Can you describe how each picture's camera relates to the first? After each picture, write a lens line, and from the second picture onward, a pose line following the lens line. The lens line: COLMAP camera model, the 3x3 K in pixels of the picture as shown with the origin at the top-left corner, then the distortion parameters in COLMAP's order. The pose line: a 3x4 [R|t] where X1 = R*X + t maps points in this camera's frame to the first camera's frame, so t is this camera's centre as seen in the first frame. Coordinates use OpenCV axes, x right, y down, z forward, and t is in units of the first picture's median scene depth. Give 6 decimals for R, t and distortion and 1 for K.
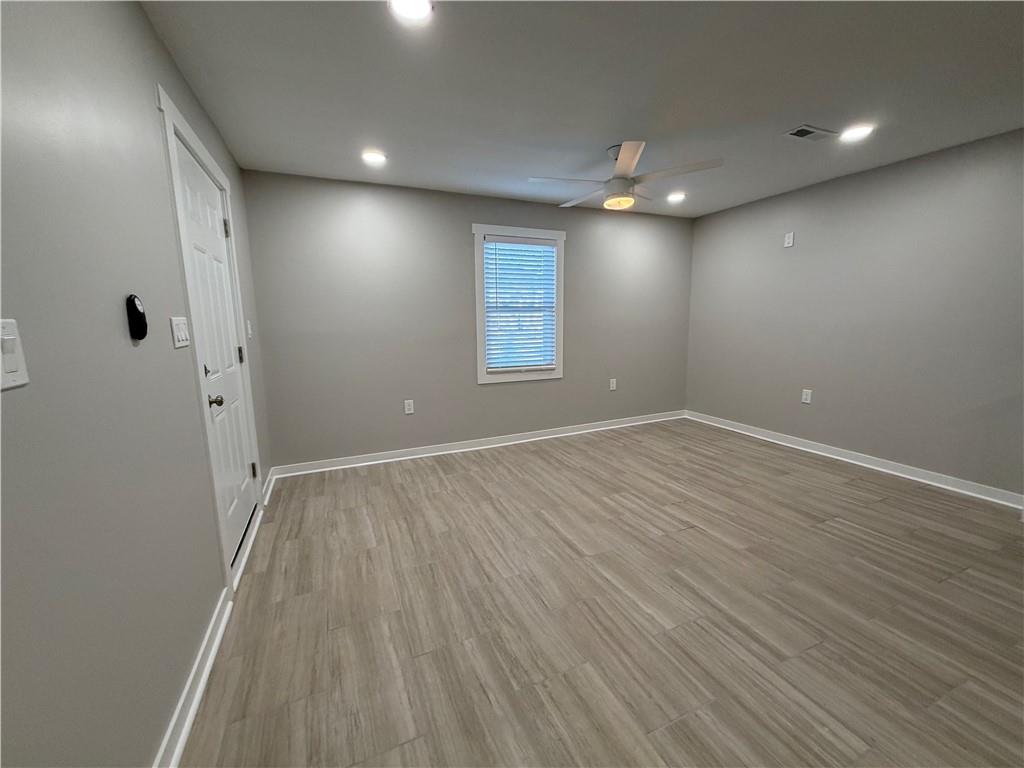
lens RADIAL K [[409.4, 0, 514.3], [0, 409.4, 382.9], [0, 0, 1]] dist [-0.000594, -0.000004]
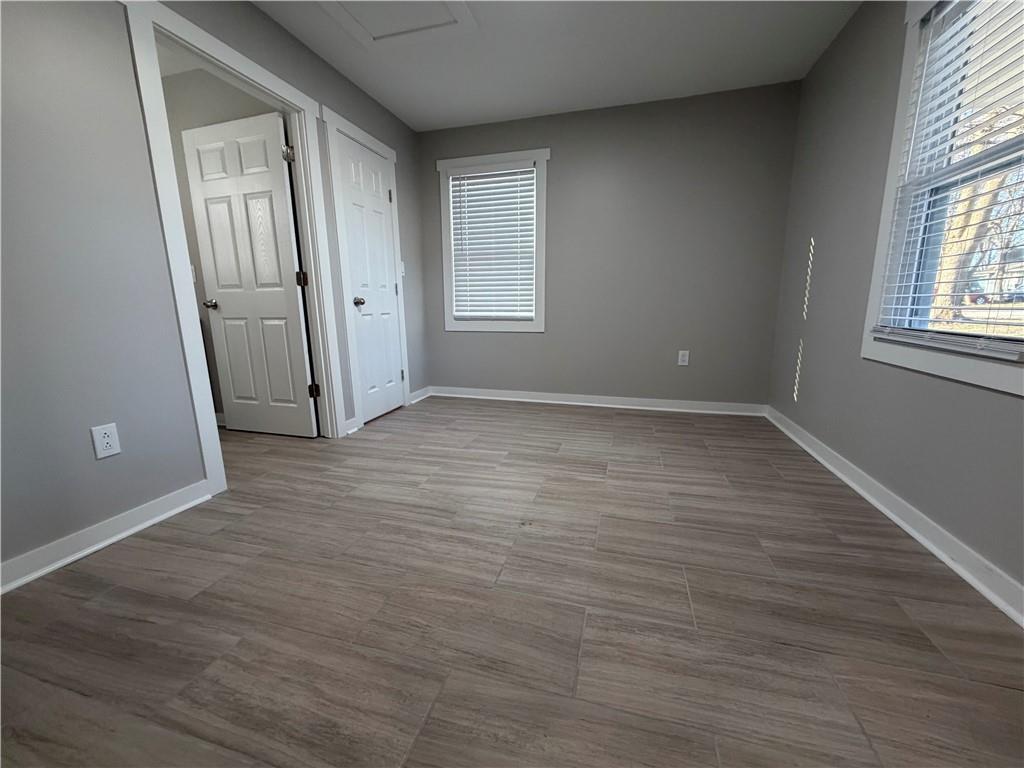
lens RADIAL K [[409.4, 0, 511.3], [0, 409.4, 384.2], [0, 0, 1]] dist [-0.000594, -0.000004]
pose [[0.758646, 0.136421, -0.637060, 0.642640], [-0.103161, 0.990649, 0.089289, 0.024753], [0.643284, -0.002019, 0.765625, 0.336790]]
